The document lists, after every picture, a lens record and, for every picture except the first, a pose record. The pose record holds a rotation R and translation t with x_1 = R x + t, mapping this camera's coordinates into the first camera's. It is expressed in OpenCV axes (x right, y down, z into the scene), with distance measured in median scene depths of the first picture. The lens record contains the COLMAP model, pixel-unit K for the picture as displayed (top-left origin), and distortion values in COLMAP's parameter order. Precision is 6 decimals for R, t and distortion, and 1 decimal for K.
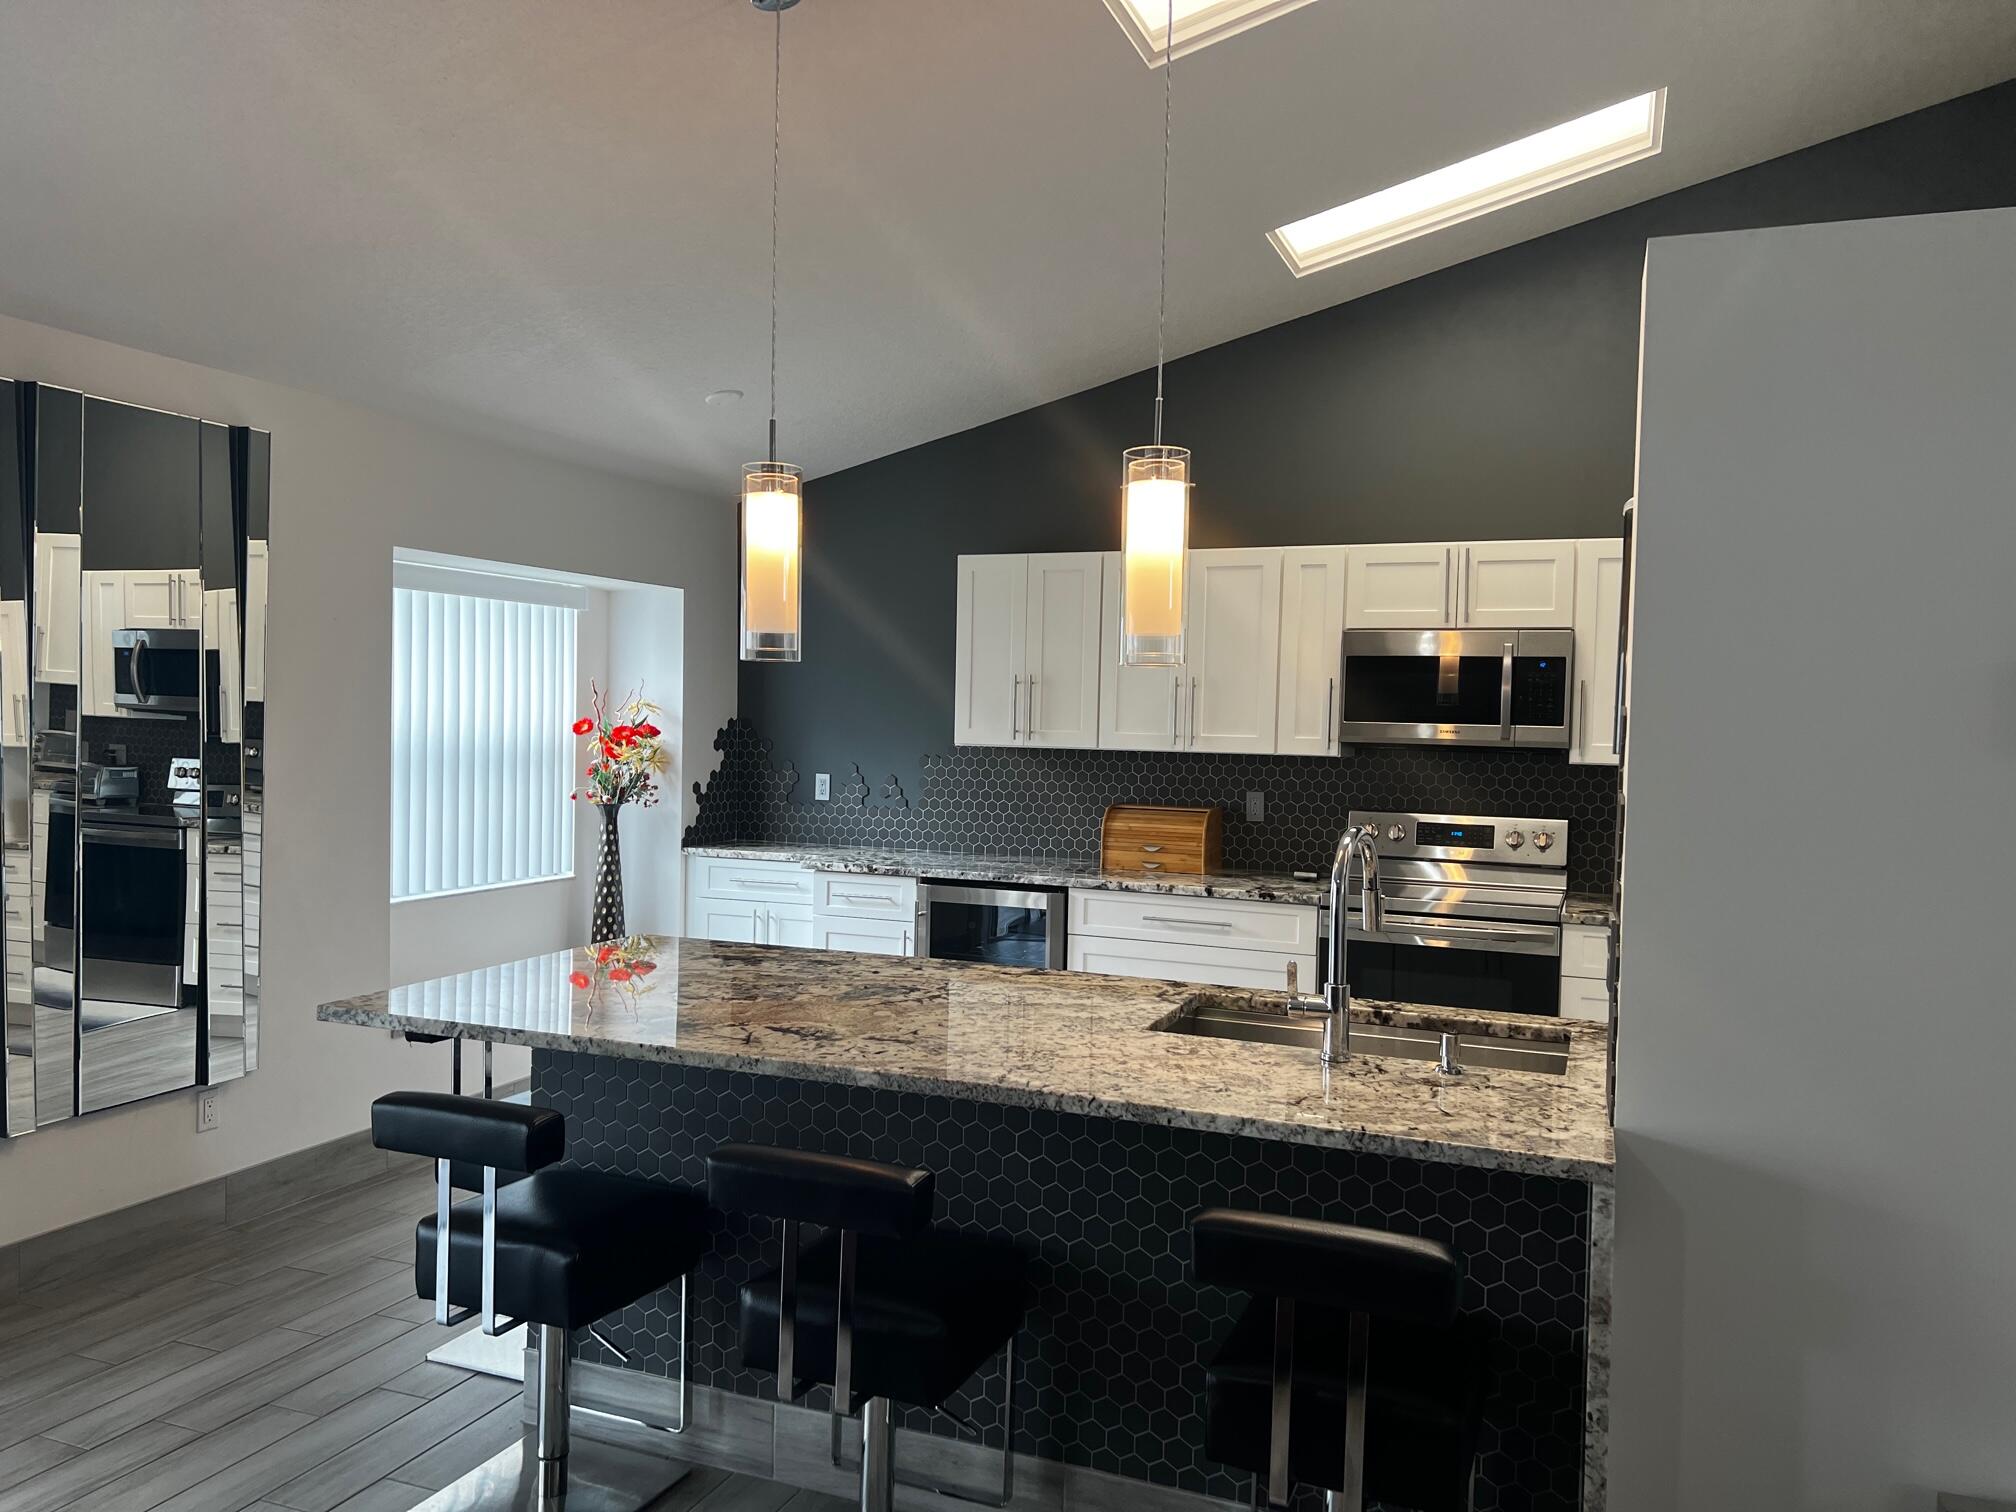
lens RADIAL K [[1502.8, 0, 1013.3], [0, 1502.8, 758.8], [0, 0, 1]] dist [0.065741, -0.065363]
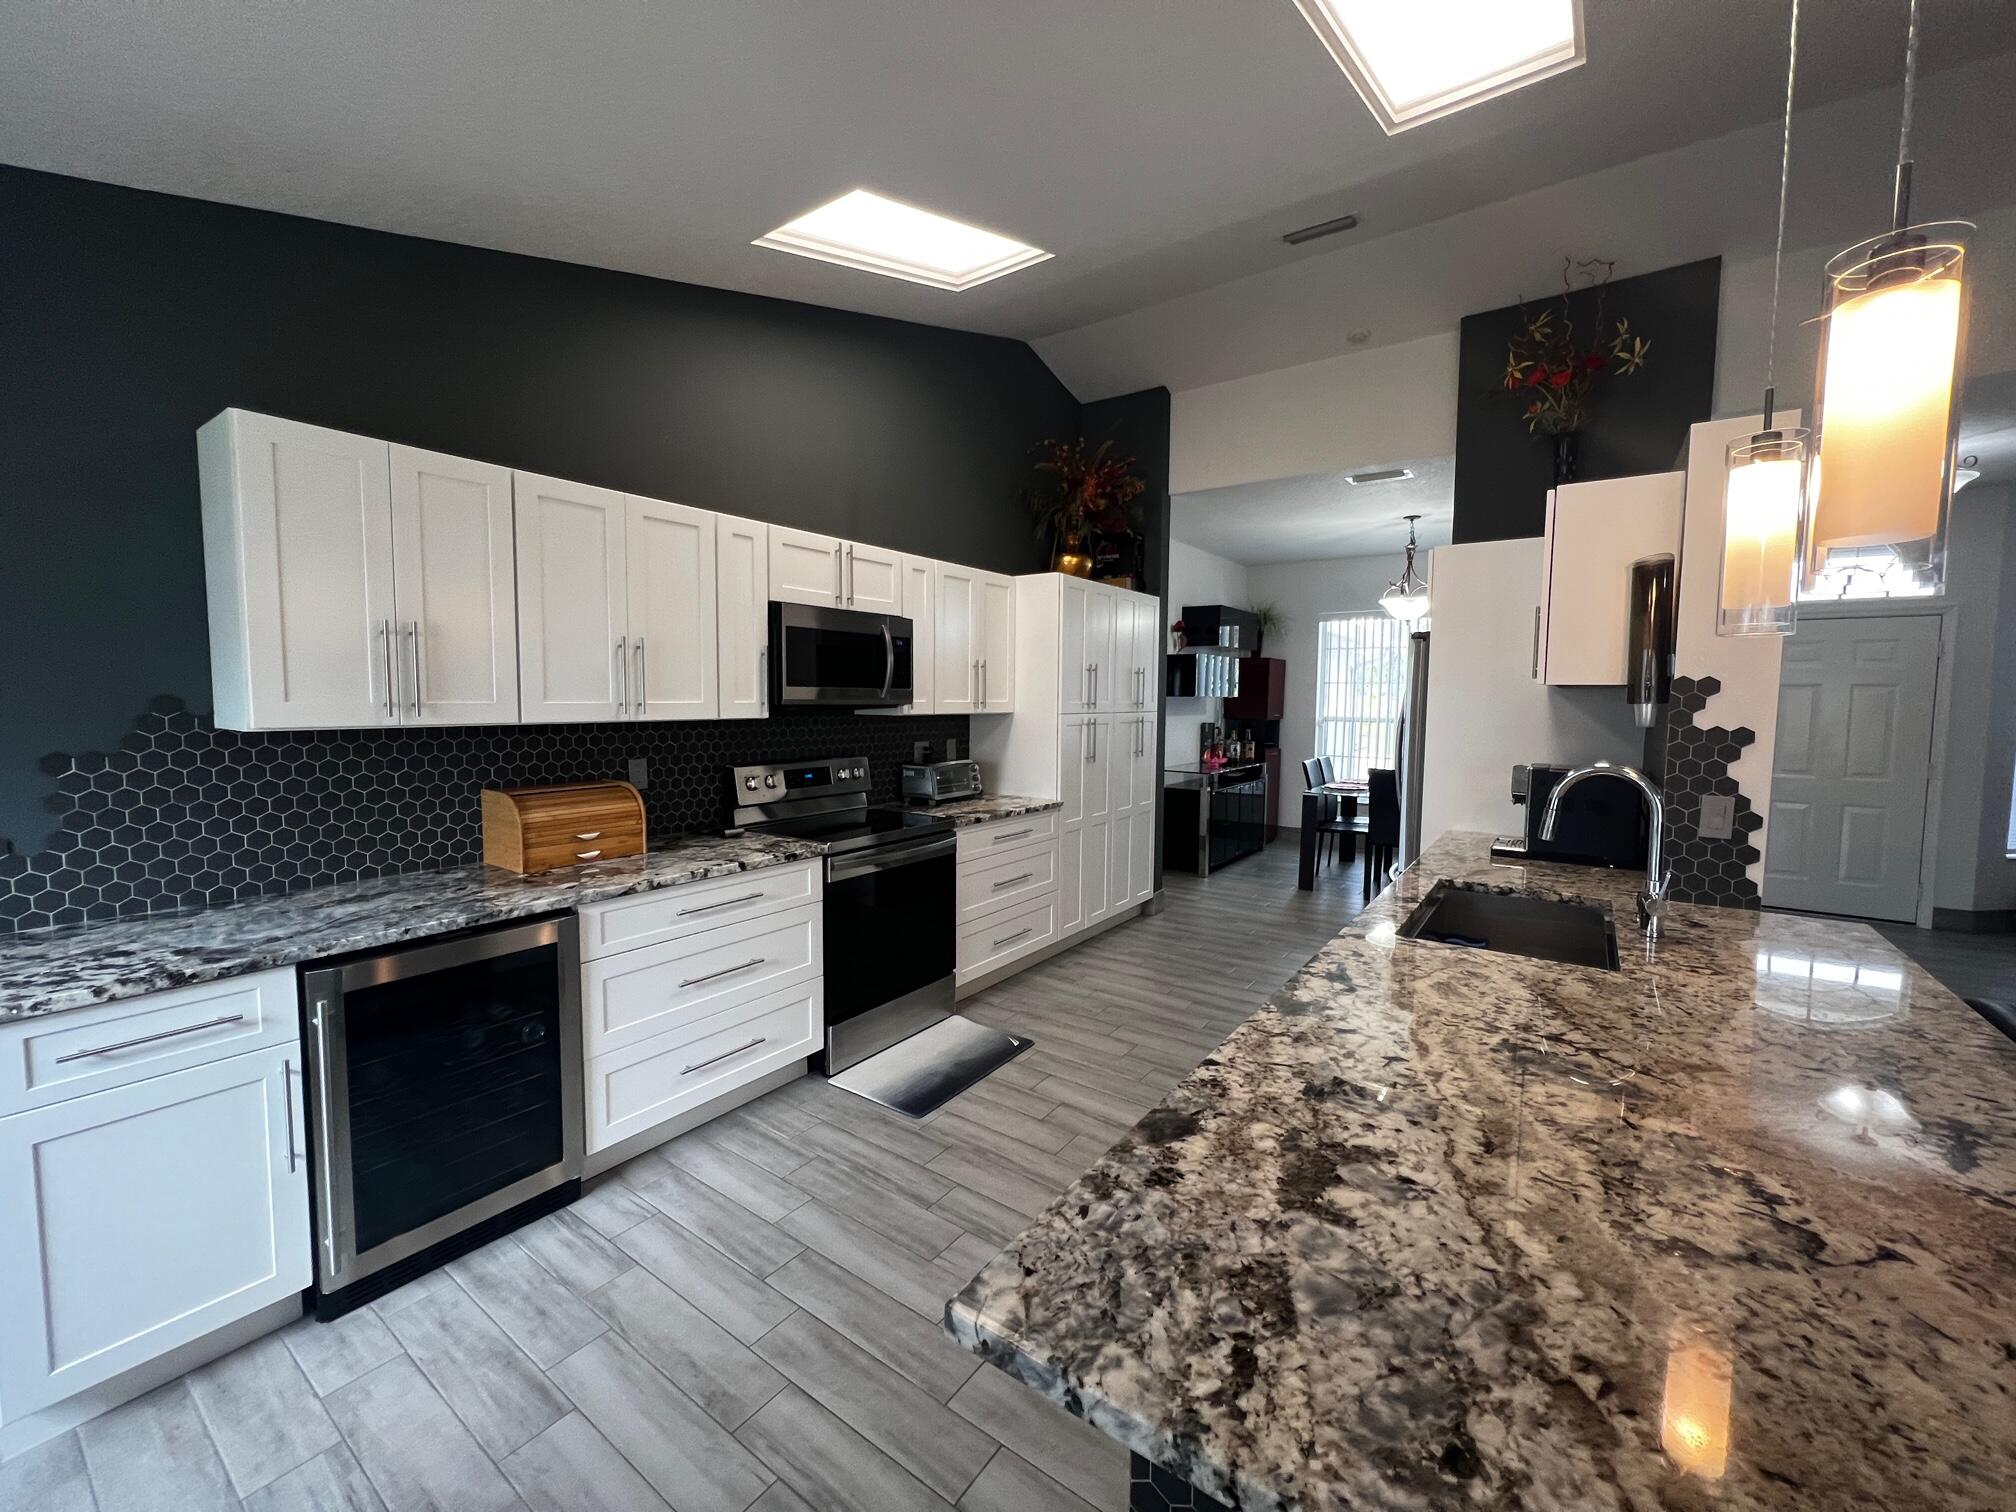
lens RADIAL K [[802.3, 0, 1009.8], [0, 802.3, 752.1], [0, 0, 1]] dist [-0.000574, 0.000302]
pose [[0.230962, -0.088602, 0.968920, -0.290310], [0.028241, 0.996036, 0.084349, -0.019818], [-0.972553, 0.007882, 0.232549, 0.653585]]
